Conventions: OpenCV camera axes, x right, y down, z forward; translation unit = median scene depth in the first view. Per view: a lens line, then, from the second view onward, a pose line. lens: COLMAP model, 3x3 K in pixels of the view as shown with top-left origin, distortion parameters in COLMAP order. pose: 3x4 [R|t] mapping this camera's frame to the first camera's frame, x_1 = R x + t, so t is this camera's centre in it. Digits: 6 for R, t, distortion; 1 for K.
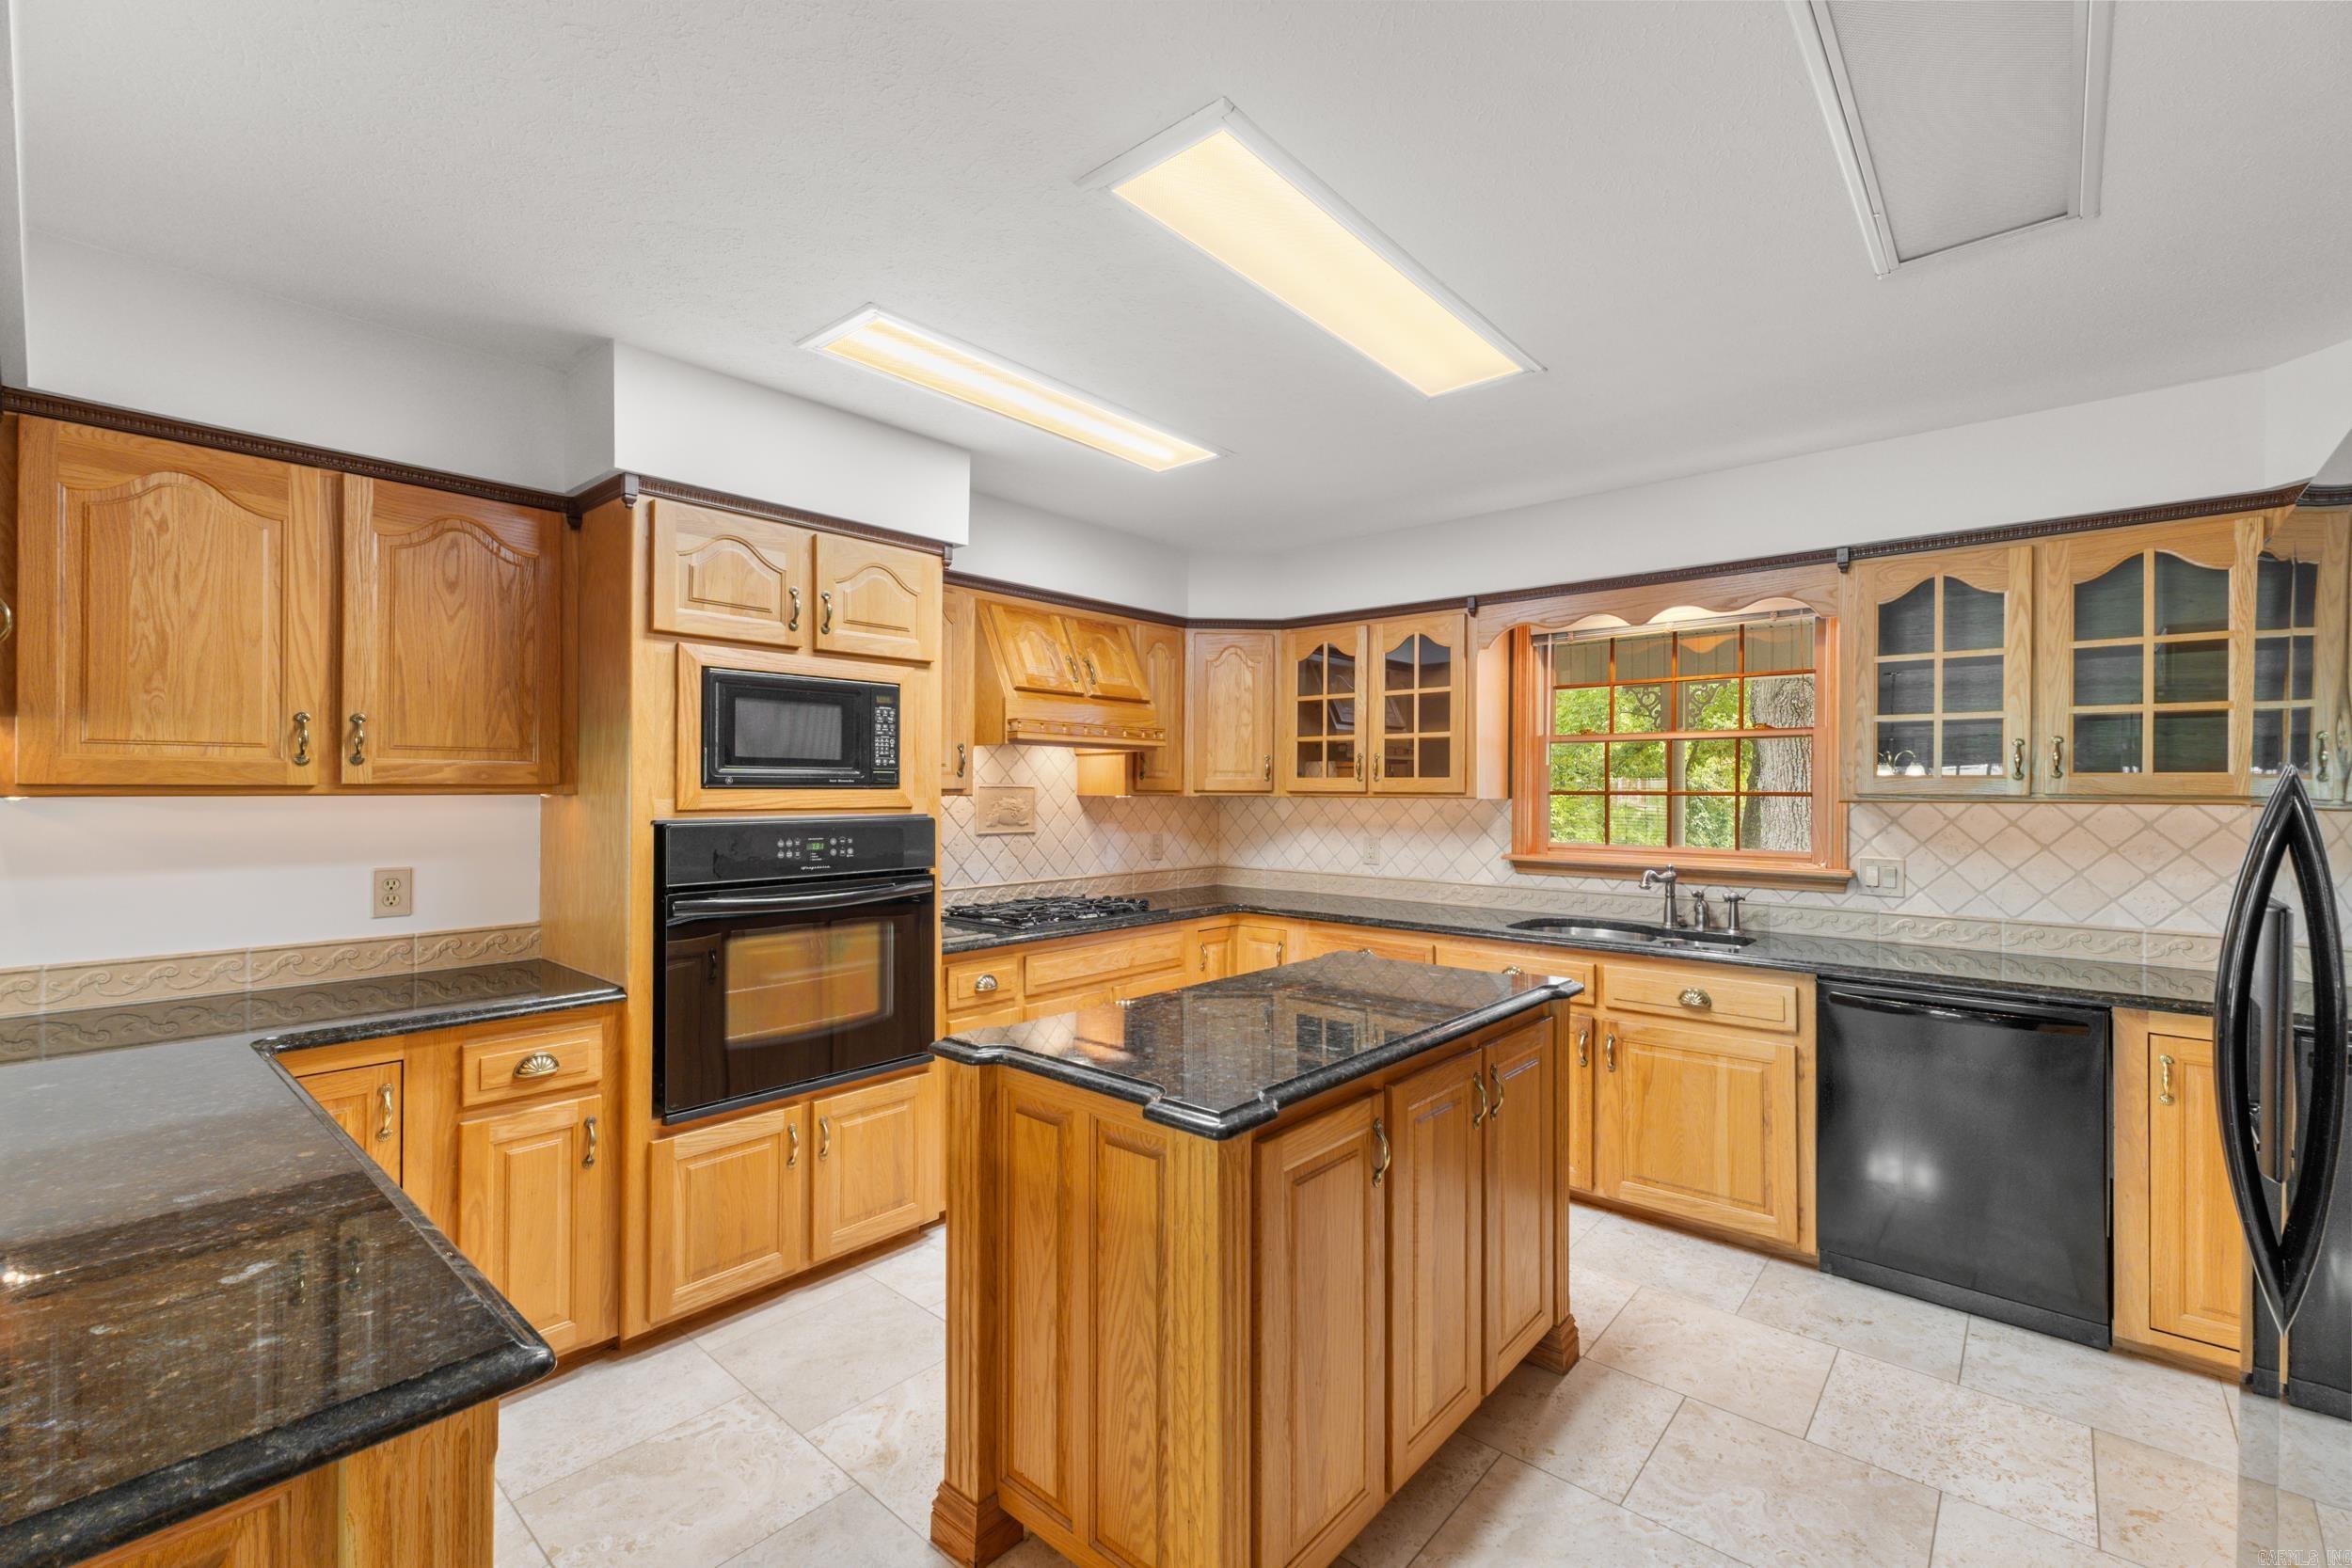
lens RADIAL K [[1001.5, 0, 1165.9], [0, 1001.5, 788.8], [0, 0, 1]] dist [0.038719, 0.001185]
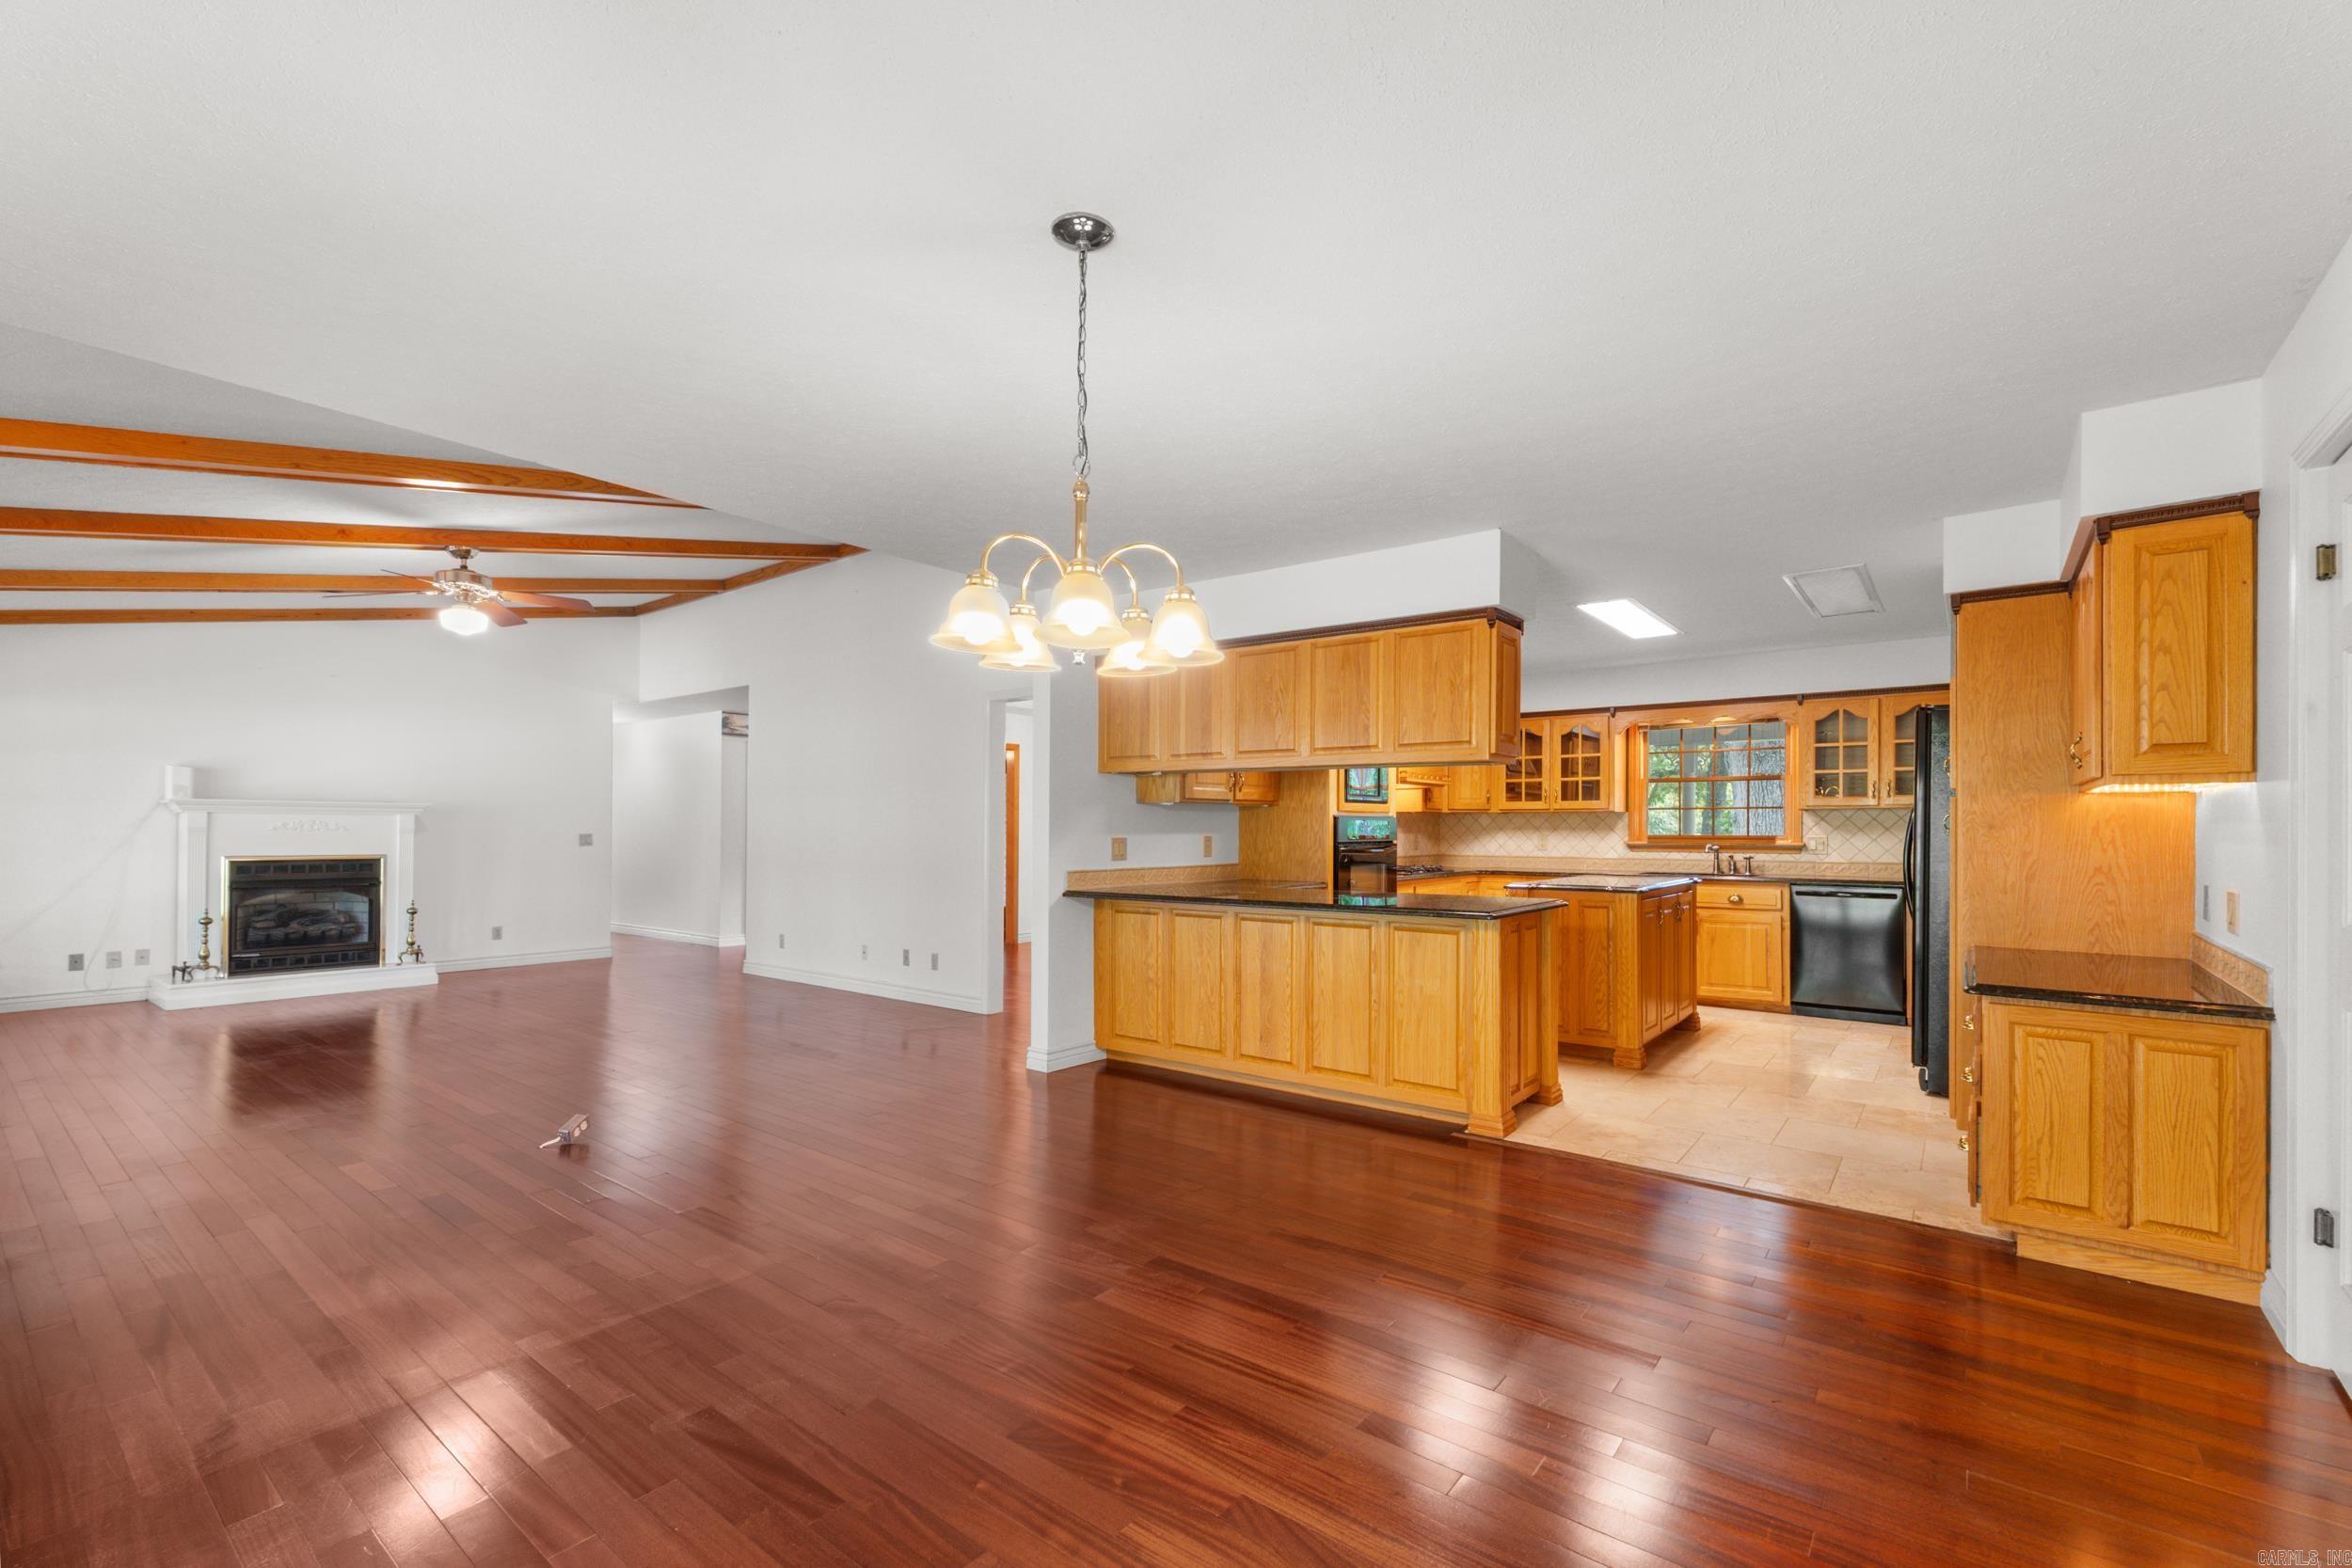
lens RADIAL K [[1001.5, 0, 1177.0], [0, 1001.5, 821.3], [0, 0, 1]] dist [0.038719, 0.001185]
pose [[0.998512, -0.002833, 0.054461, -0.764747], [0.003120, 0.999982, -0.005180, 0.043495], [-0.054445, 0.005342, 0.998502, -1.069750]]
